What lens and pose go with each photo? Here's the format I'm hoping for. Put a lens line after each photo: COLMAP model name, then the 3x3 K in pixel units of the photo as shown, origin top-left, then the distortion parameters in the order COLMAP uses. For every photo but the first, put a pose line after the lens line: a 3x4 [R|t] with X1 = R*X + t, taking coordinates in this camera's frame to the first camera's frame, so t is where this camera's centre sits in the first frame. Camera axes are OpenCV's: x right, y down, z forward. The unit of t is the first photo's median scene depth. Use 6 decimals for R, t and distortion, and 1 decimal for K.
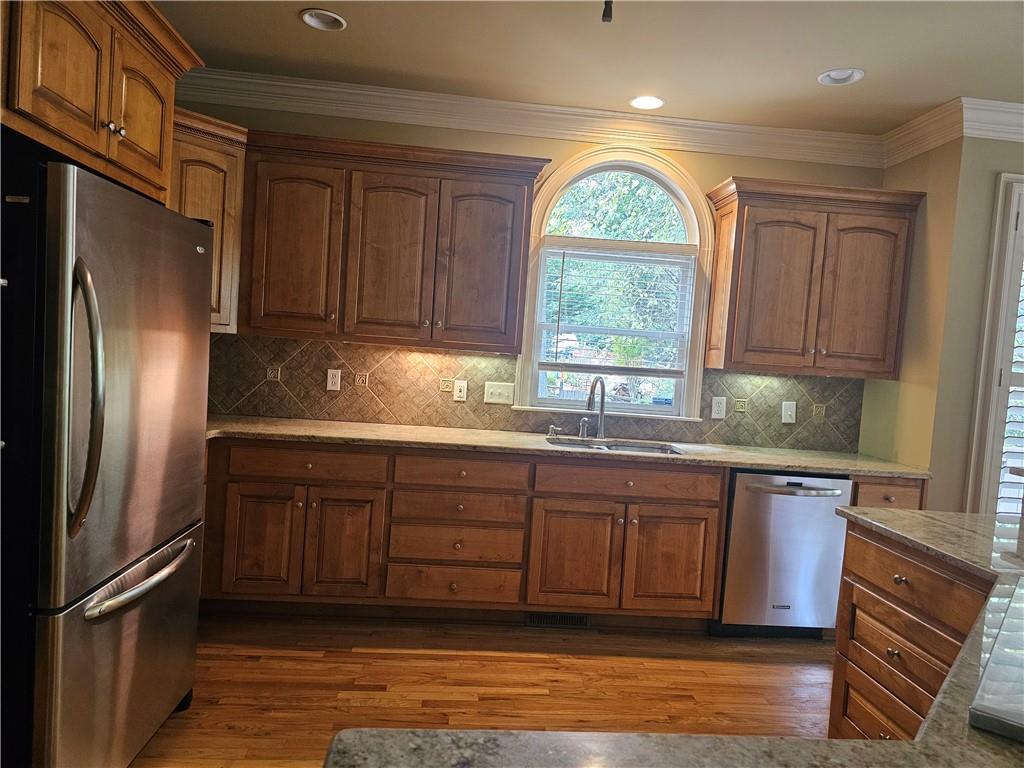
lens RADIAL K [[688.1, 0, 514.4], [0, 688.1, 386.3], [0, 0, 1]] dist [0.054336, -0.047498]
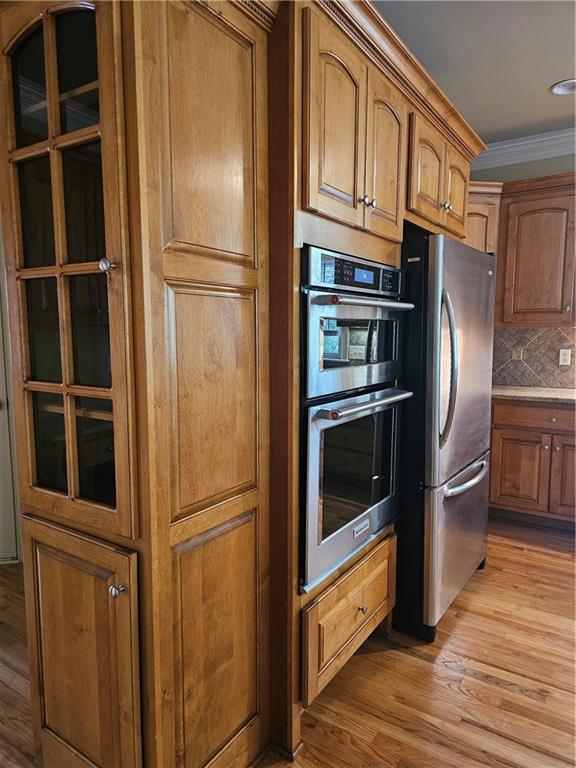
lens RADIAL K [[516.1, 0, 291.0], [0, 516.1, 390.3], [0, 0, 1]] dist [0.054336, -0.047498]
pose [[0.783068, -0.001109, -0.621935, -0.059800], [0.026570, 0.999145, 0.031672, 0.009925], [0.621368, -0.041326, 0.782428, -0.128821]]
